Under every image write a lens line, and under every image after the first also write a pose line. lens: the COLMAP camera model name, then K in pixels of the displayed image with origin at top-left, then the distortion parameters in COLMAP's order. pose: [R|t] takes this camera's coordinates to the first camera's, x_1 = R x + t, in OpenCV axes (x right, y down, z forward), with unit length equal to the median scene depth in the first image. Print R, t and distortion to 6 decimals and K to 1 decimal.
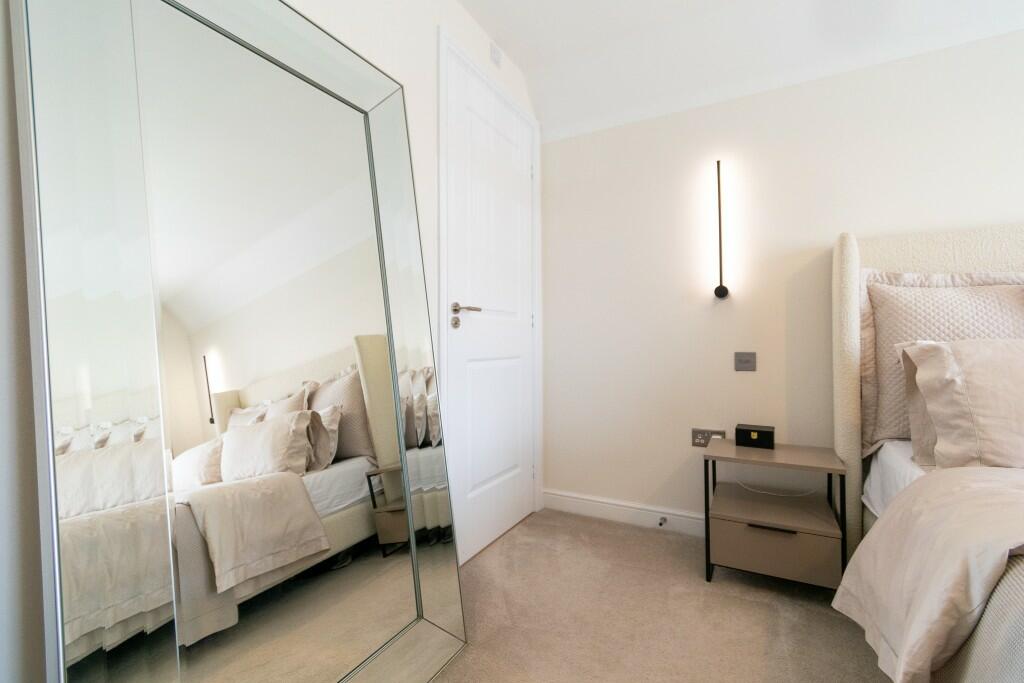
lens RADIAL K [[455.8, 0, 511.3], [0, 455.8, 337.0], [0, 0, 1]] dist [0.007061, -0.000809]
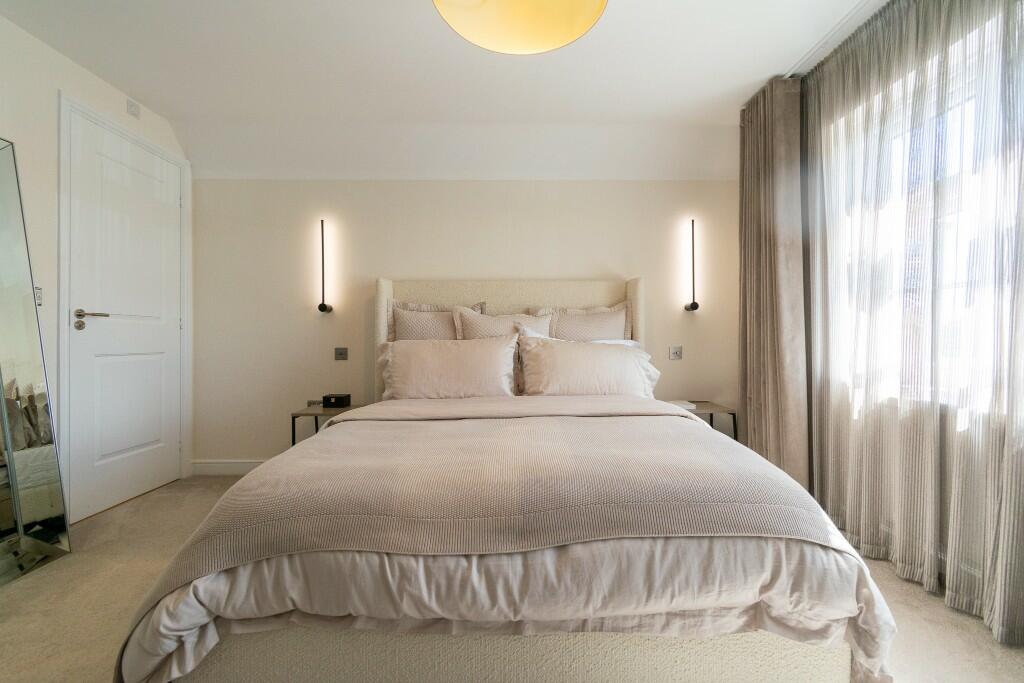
lens RADIAL K [[455.8, 0, 514.1], [0, 455.8, 336.7], [0, 0, 1]] dist [0.007061, -0.000809]
pose [[0.871460, 0.006406, 0.490426, 0.284424], [-0.008495, 0.999962, 0.002034, -0.012064], [-0.490394, -0.005939, 0.871481, -0.649050]]
